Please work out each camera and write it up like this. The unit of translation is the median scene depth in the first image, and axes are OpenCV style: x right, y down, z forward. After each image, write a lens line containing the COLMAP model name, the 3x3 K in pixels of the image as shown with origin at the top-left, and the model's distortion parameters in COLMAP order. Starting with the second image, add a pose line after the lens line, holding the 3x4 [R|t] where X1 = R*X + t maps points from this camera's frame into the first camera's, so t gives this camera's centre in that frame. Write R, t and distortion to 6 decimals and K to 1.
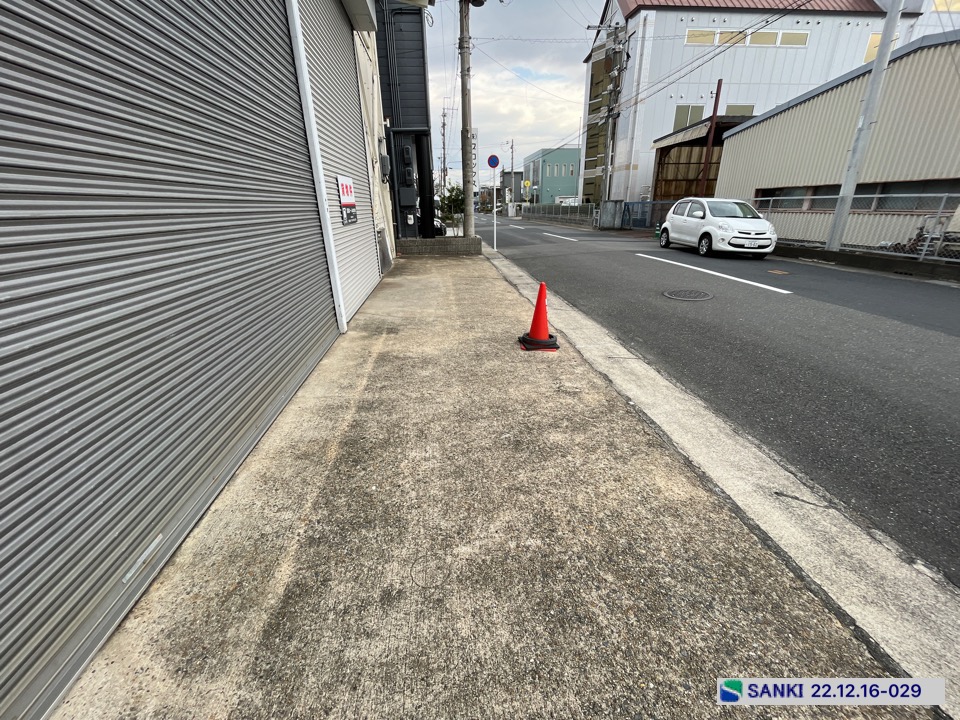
lens RADIAL K [[388.1, 0, 480.5], [0, 388.1, 359.9], [0, 0, 1]] dist [-0.002681, -0.000459]
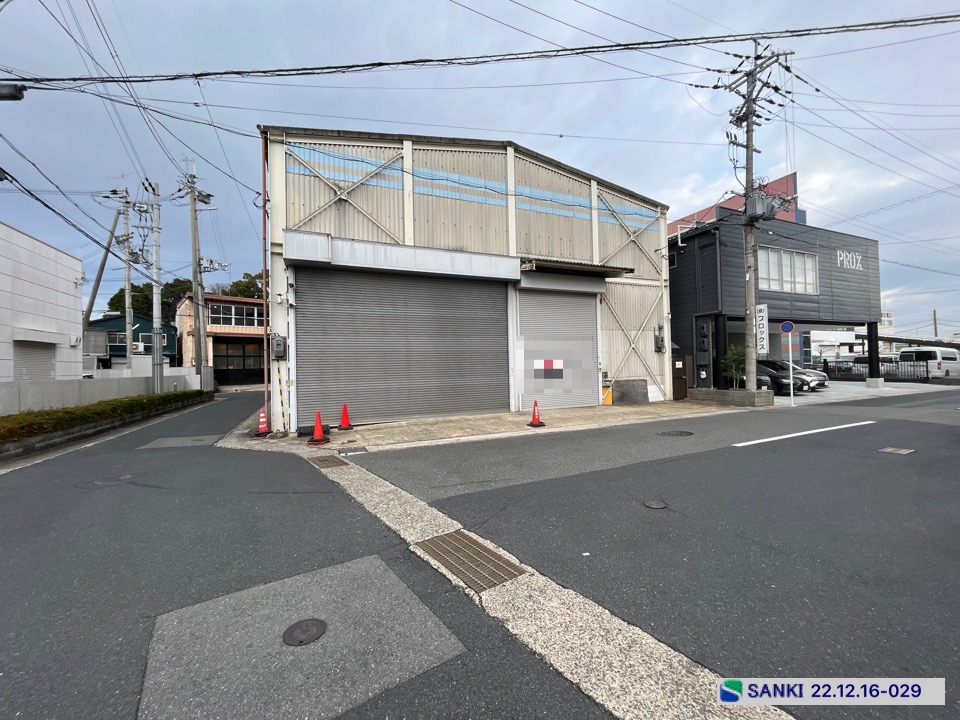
lens RADIAL K [[388.1, 0, 480.5], [0, 388.1, 359.9], [0, 0, 1]] dist [-0.002681, -0.000459]
pose [[0.304538, -0.003359, -0.952494, 0.964437], [-0.335104, 0.935686, -0.110442, -0.016766], [0.891607, 0.352818, 0.283826, -0.060246]]
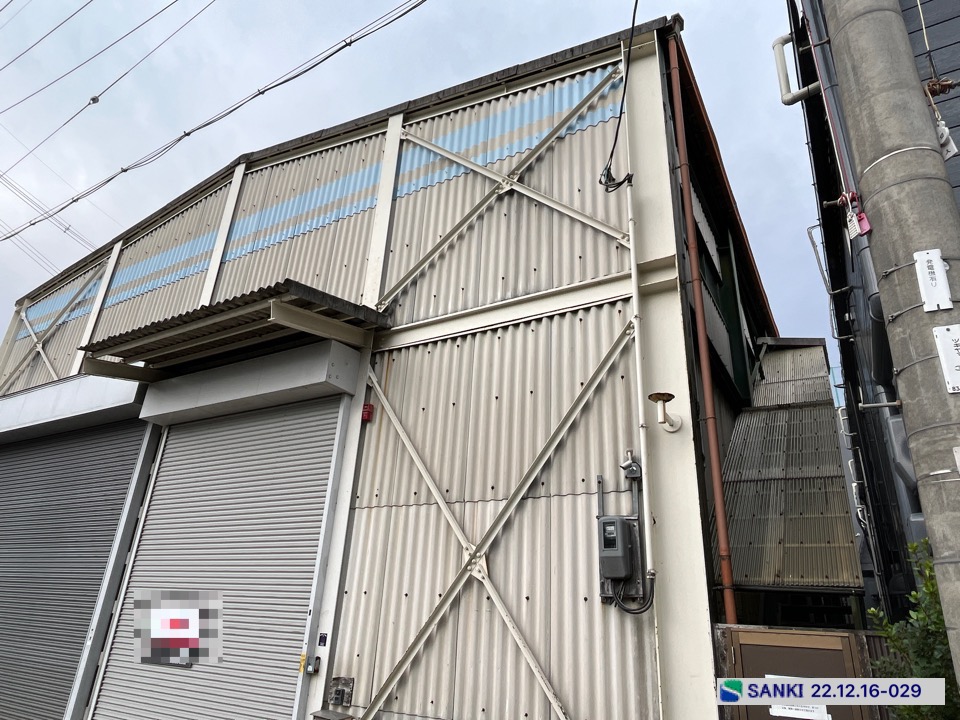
lens RADIAL K [[608.4, 0, 479.9], [0, 608.4, 359.7], [0, 0, 1]] dist [0.004507, -0.010308]
pose [[-0.599867, -0.332160, -0.727894, 0.205856], [-0.332908, 0.930882, -0.150436, -0.500343], [0.727552, 0.152080, -0.668984, 1.149513]]
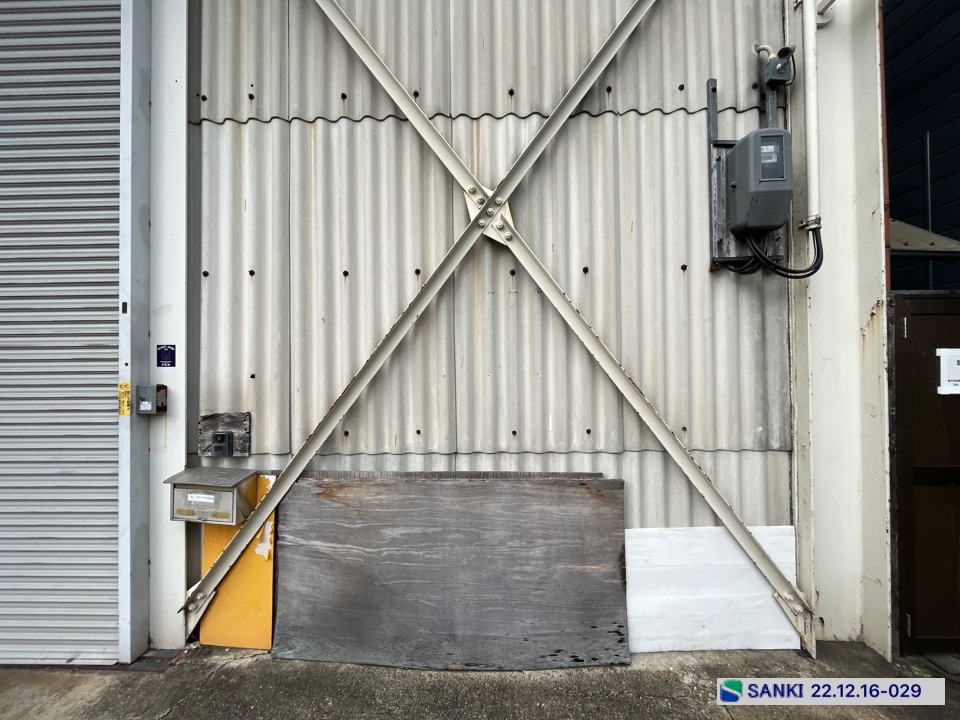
lens RADIAL K [[388.1, 0, 480.5], [0, 388.1, 359.9], [0, 0, 1]] dist [-0.002681, -0.000459]
pose [[-0.120403, 0.010312, -0.992672, -0.033539], [-0.356508, 0.932792, 0.052932, -0.358249], [0.926501, 0.360269, -0.108635, 0.869737]]
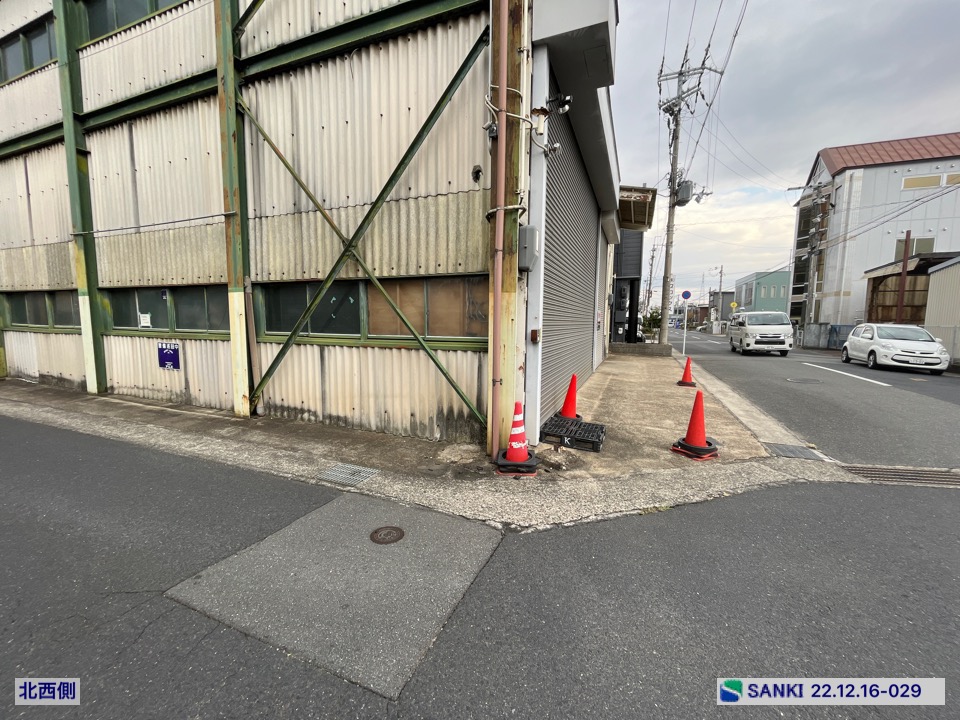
lens RADIAL K [[388.1, 0, 480.5], [0, 388.1, 359.9], [0, 0, 1]] dist [-0.002681, -0.000459]
pose [[0.882894, 0.076844, -0.463243, 0.052210], [-0.199494, 0.954446, -0.221890, 0.217766], [0.425089, 0.288319, 0.858004, -0.564665]]
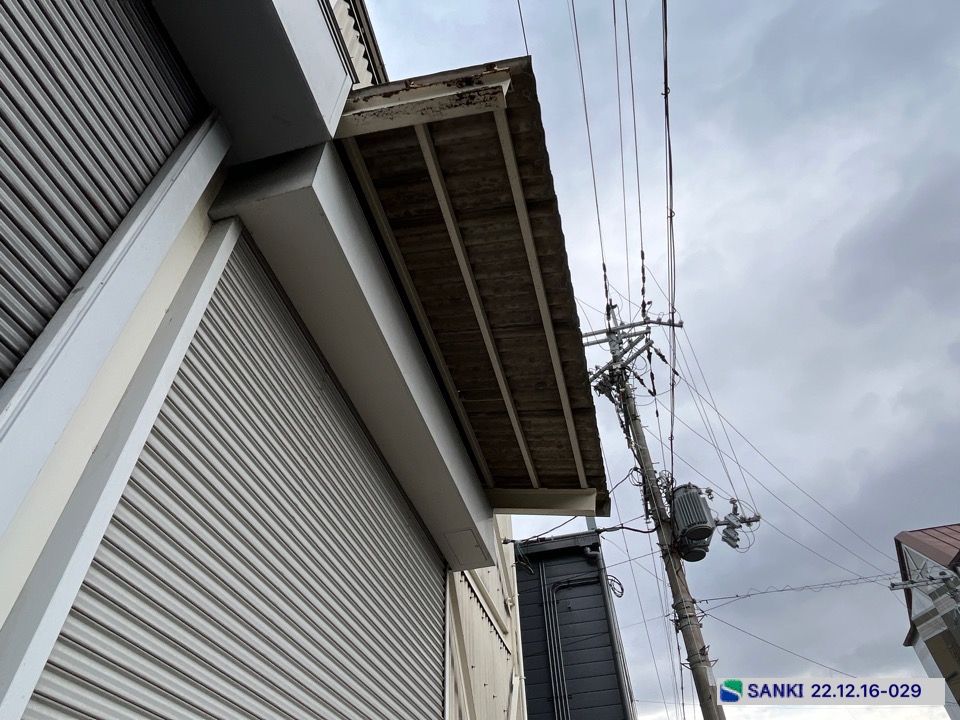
lens RADIAL K [[608.6, 0, 480.0], [0, 608.6, 361.0], [0, 0, 1]] dist [0.000967, -0.006059]
pose [[0.940256, -0.252601, -0.228279, -0.029289], [-0.111078, 0.406208, -0.907004, -0.161488], [0.321839, 0.878173, 0.353881, 0.309571]]
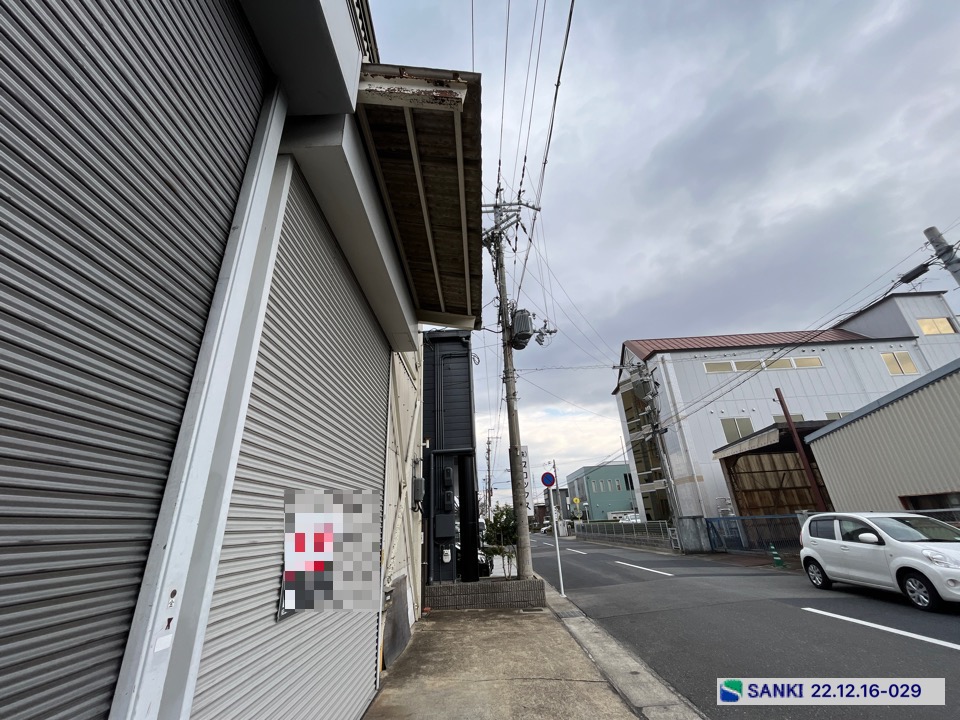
lens RADIAL K [[388.1, 0, 480.5], [0, 388.1, 359.9], [0, 0, 1]] dist [-0.002681, -0.000459]
pose [[0.993751, -0.071589, -0.085642, -0.026814], [-0.009122, 0.712600, -0.701511, -0.120167], [0.111249, 0.697908, 0.707494, 0.237371]]
